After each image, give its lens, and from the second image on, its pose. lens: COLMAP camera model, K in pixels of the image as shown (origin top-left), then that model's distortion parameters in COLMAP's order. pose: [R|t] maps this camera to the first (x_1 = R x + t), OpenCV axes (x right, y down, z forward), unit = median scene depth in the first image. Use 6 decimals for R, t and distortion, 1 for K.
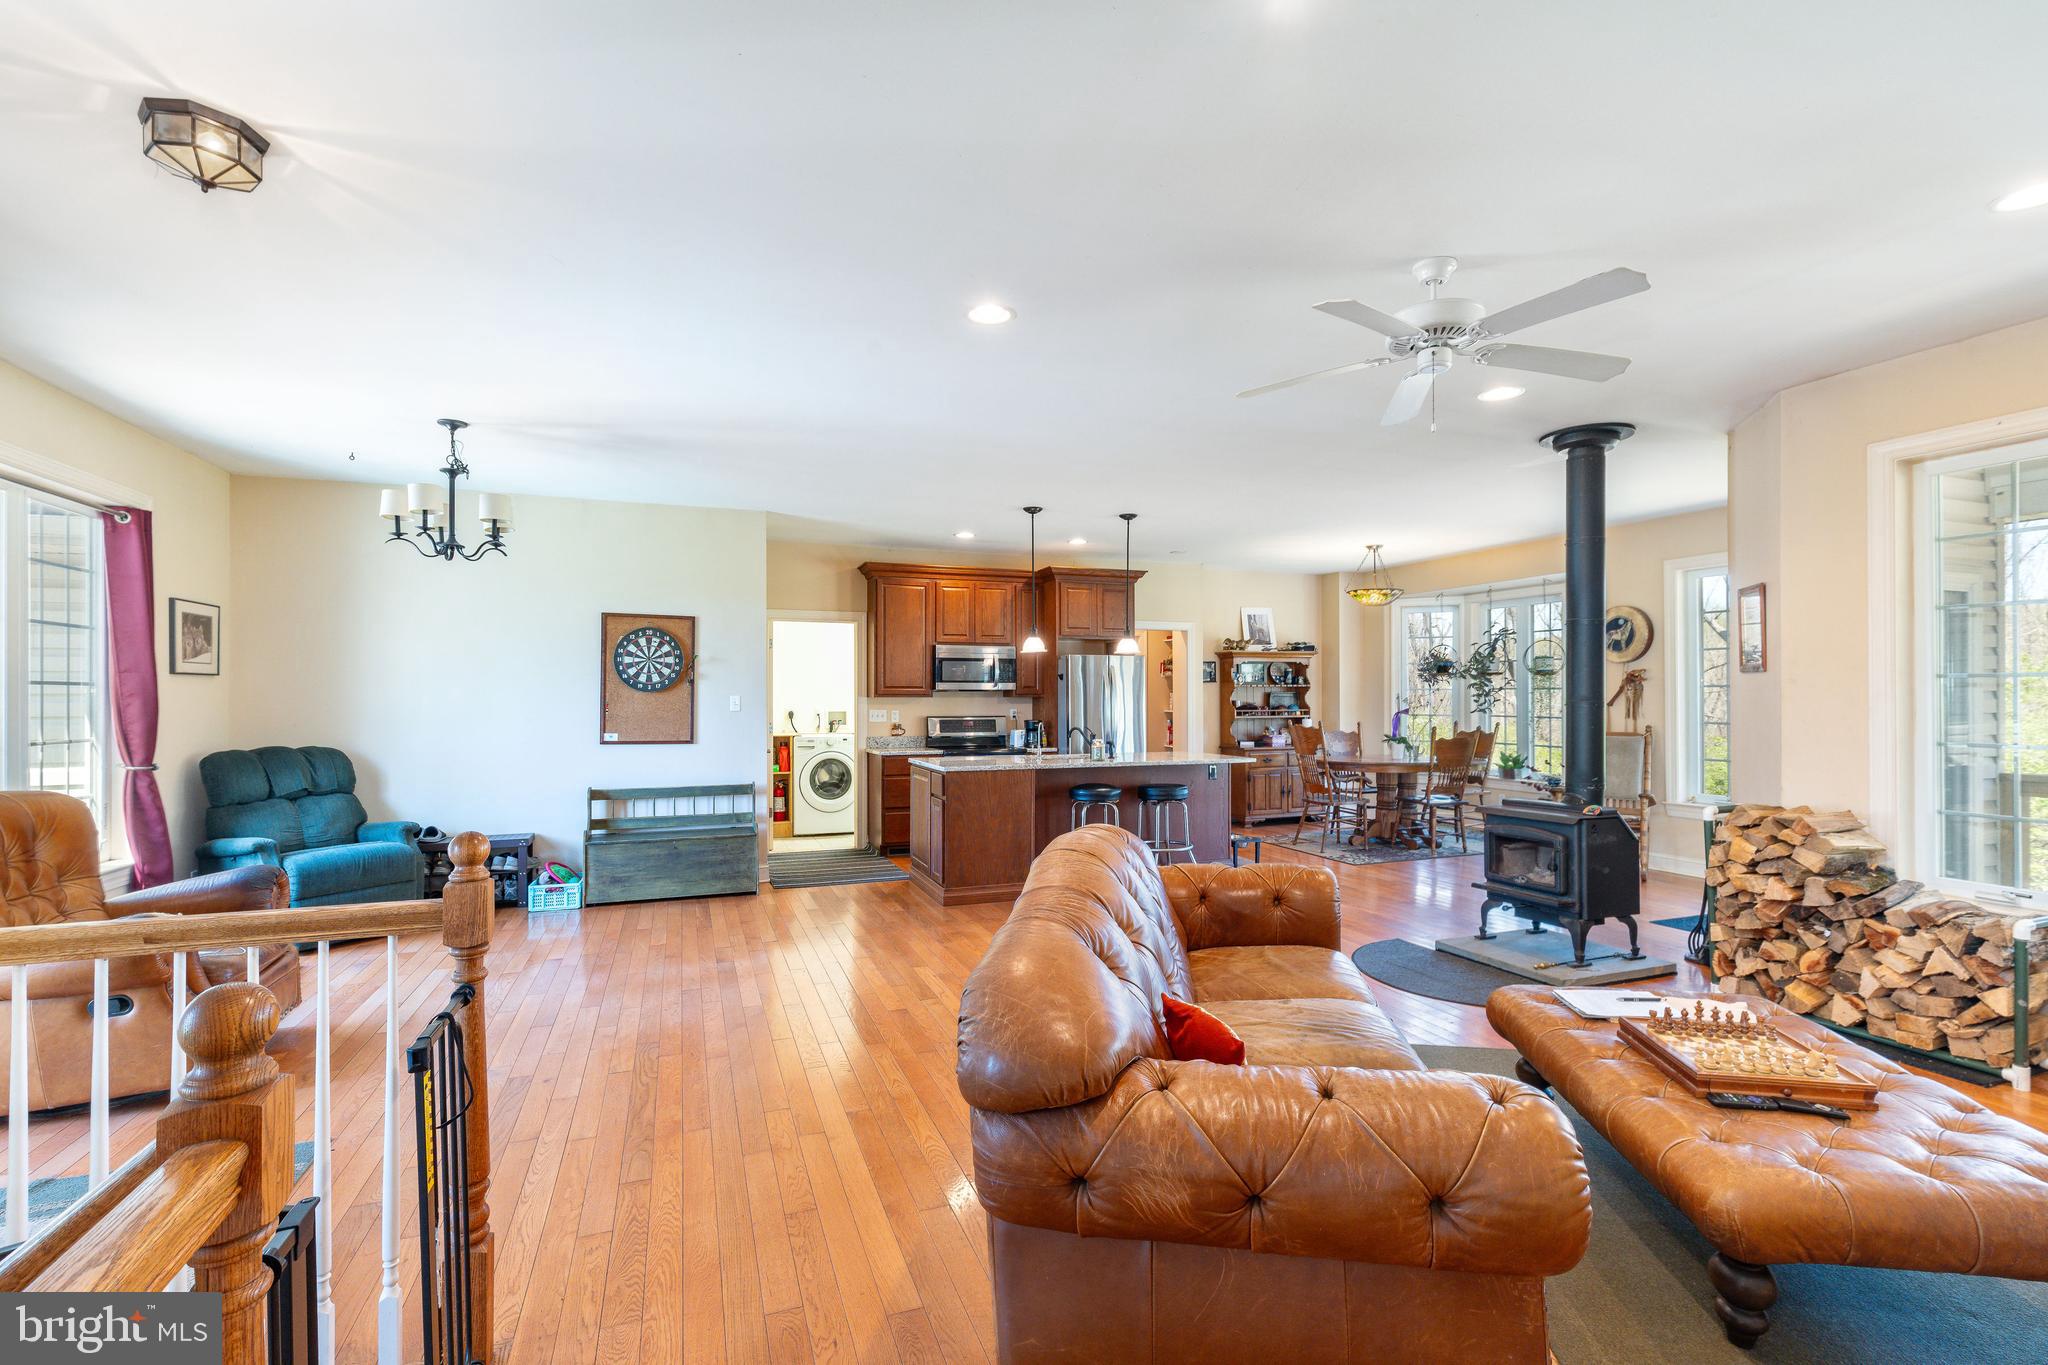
lens RADIAL K [[900.2, 0, 1037.0], [0, 900.2, 690.8], [0, 0, 1]] dist [-0.001480, -0.000046]
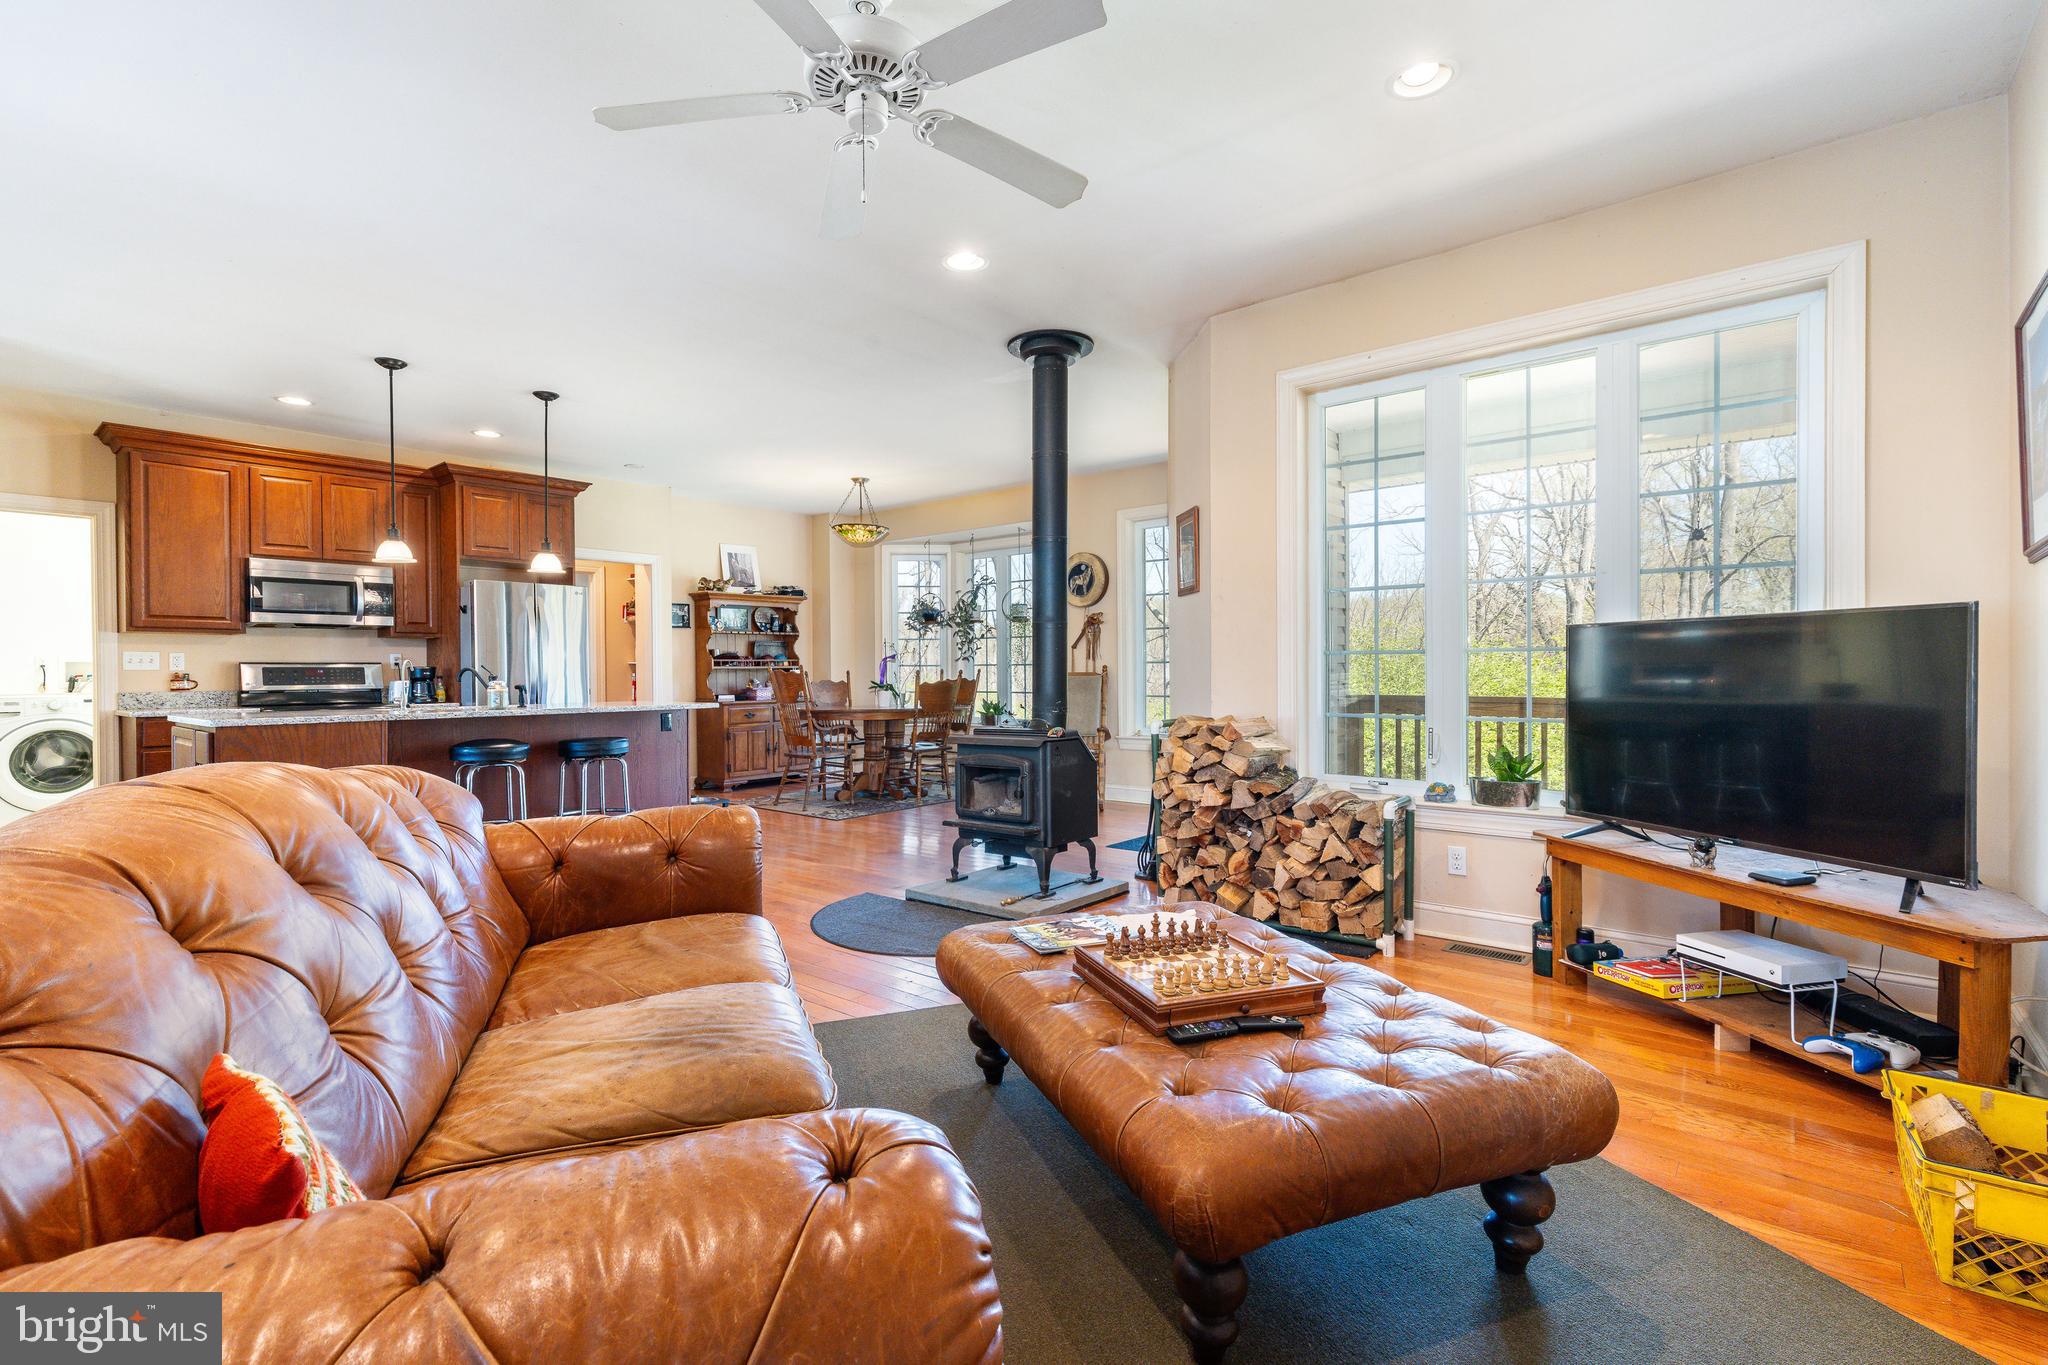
lens RADIAL K [[909.8, 0, 1024.0], [0, 909.8, 682.5], [0, 0, 1]] dist [0.002553, 0.000069]
pose [[0.873603, -0.012163, 0.486487, 0.122547], [0.003259, 0.999811, 0.019145, 0.062951], [-0.486628, -0.015139, 0.873478, 0.180027]]
